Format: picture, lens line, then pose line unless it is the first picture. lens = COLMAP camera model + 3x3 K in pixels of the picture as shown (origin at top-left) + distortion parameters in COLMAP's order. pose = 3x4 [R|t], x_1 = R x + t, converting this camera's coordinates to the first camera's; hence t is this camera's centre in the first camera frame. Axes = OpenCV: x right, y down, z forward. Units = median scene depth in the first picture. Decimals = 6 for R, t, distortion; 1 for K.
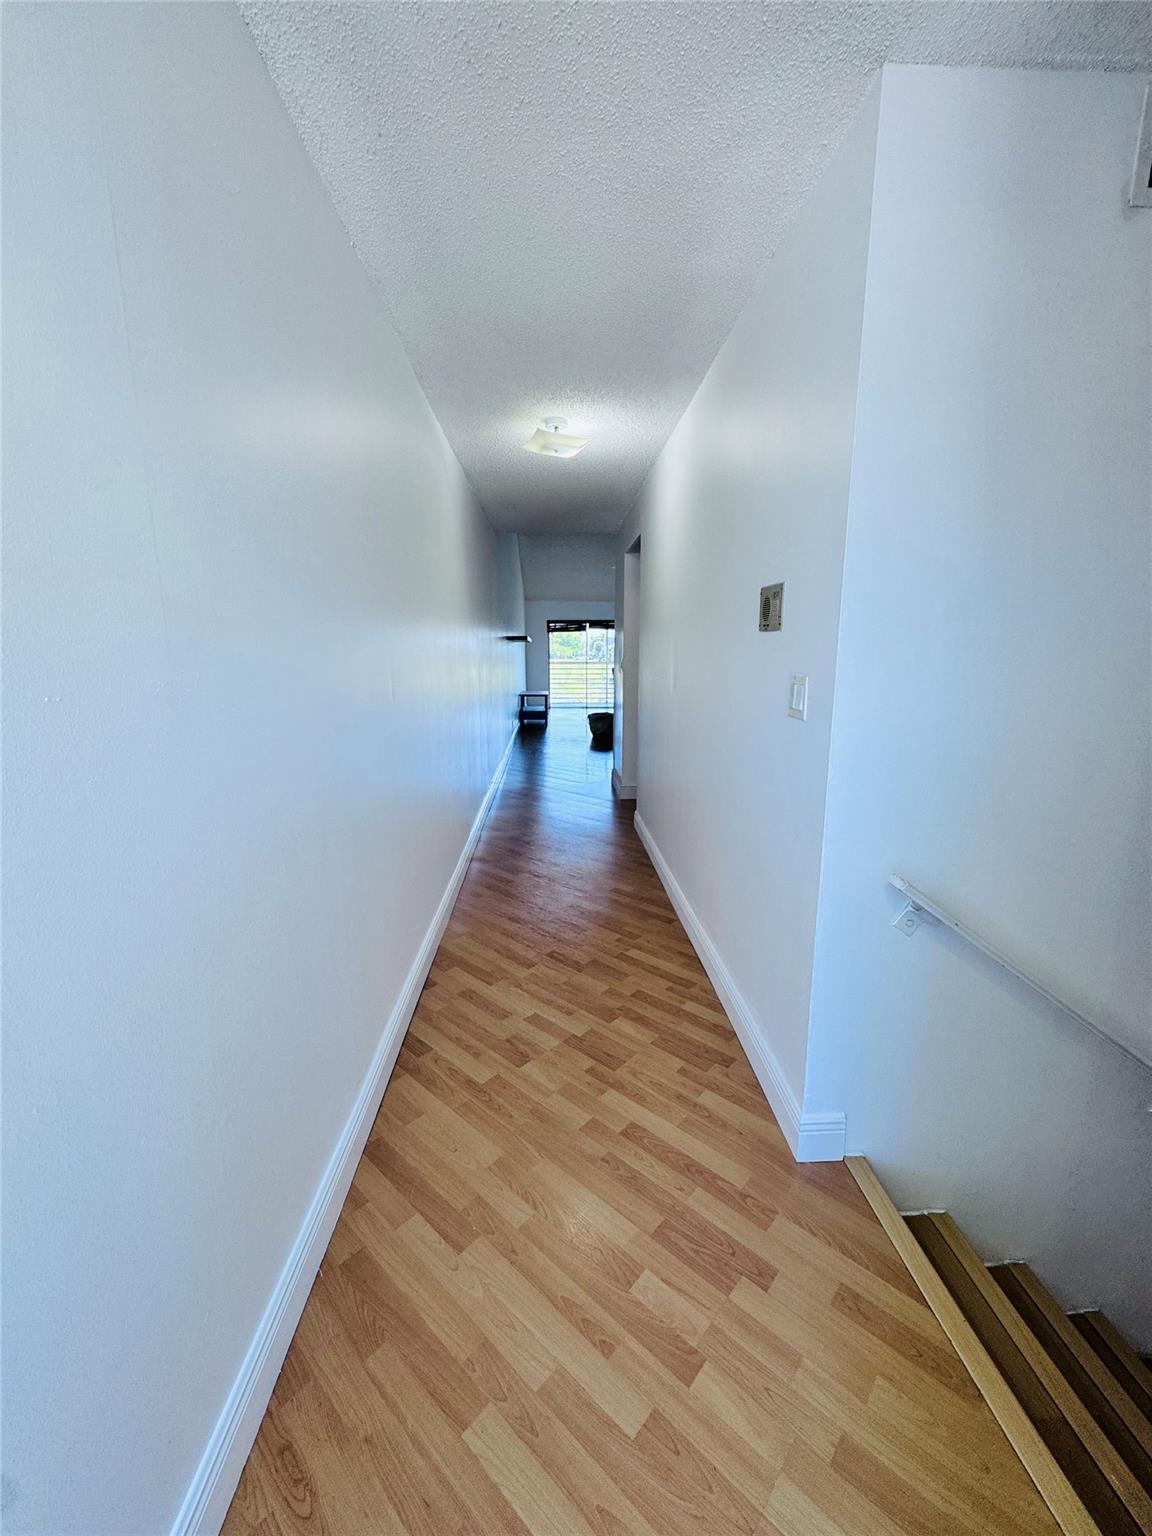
lens RADIAL K [[613.4, 0, 575.0], [0, 613.4, 773.0], [0, 0, 1]] dist [-0.001853, 0.000079]
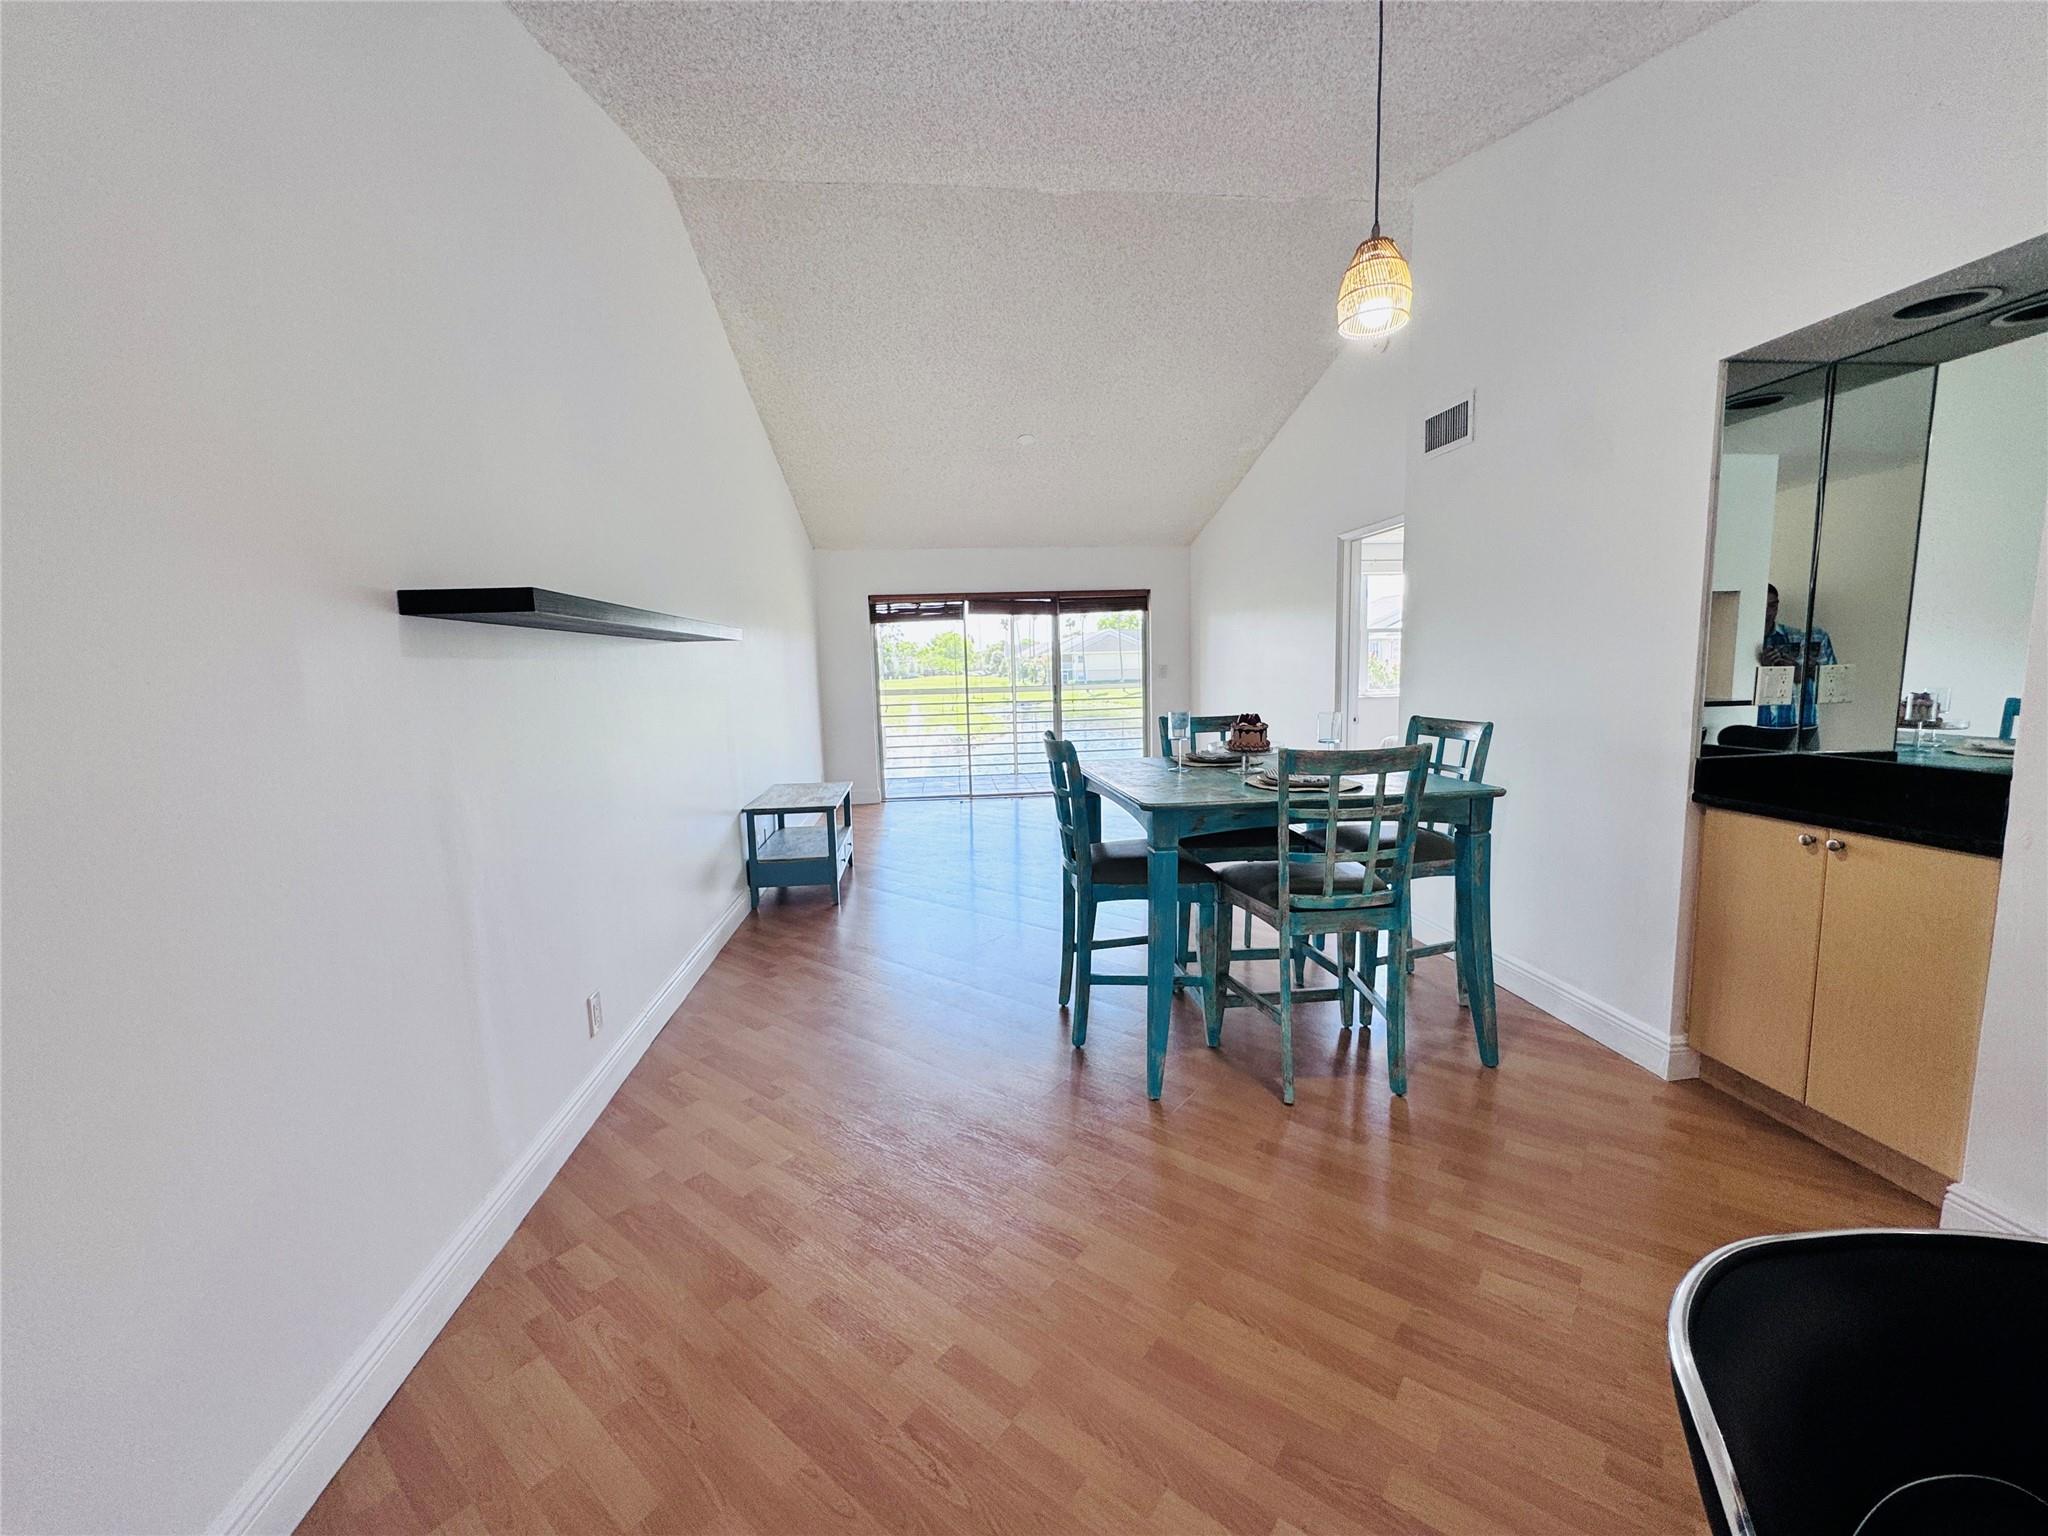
lens RADIAL K [[817.9, 0, 1021.3], [0, 817.9, 768.3], [0, 0, 1]] dist [-0.001853, 0.000079]
pose [[0.997701, -0.024001, 0.063379, 0.019937], [0.028333, 0.997259, -0.068350, -0.090344], [-0.061565, 0.069989, 0.995646, 0.448444]]
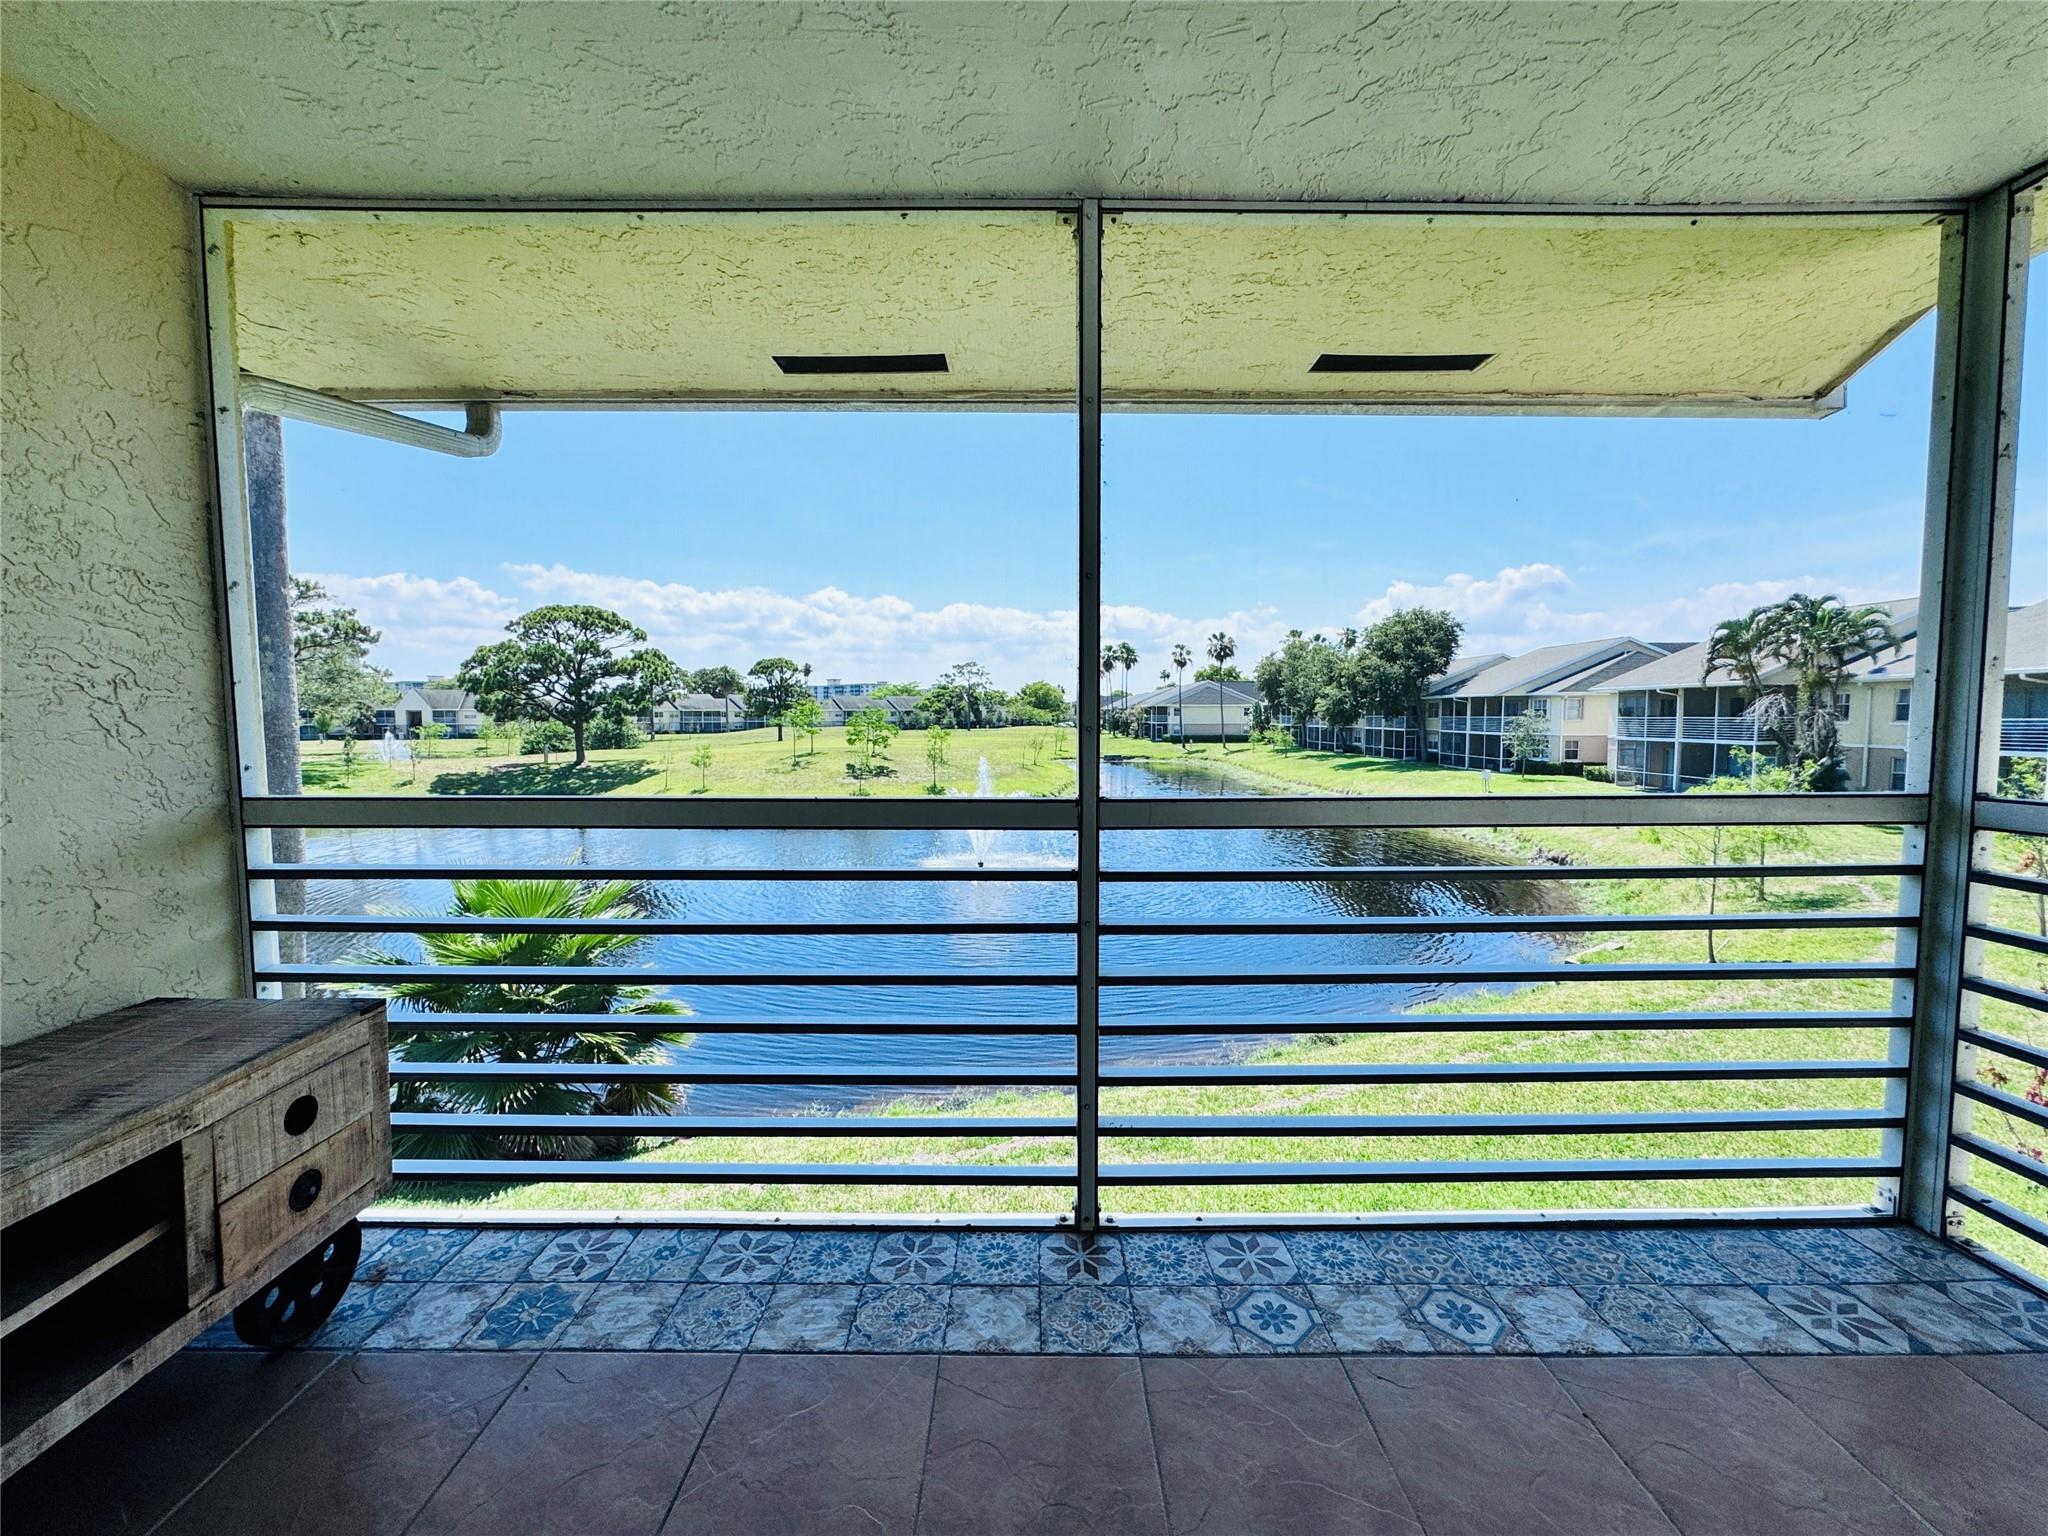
lens RADIAL K [[817.9, 0, 1025.8], [0, 817.9, 766.0], [0, 0, 1]] dist [-0.001853, 0.000079]
pose [[0.999231, 0.010112, -0.037891, 0.044583], [-0.015075, 0.990988, -0.133097, -0.197939], [0.036204, 0.133566, 0.990378, 1.005003]]
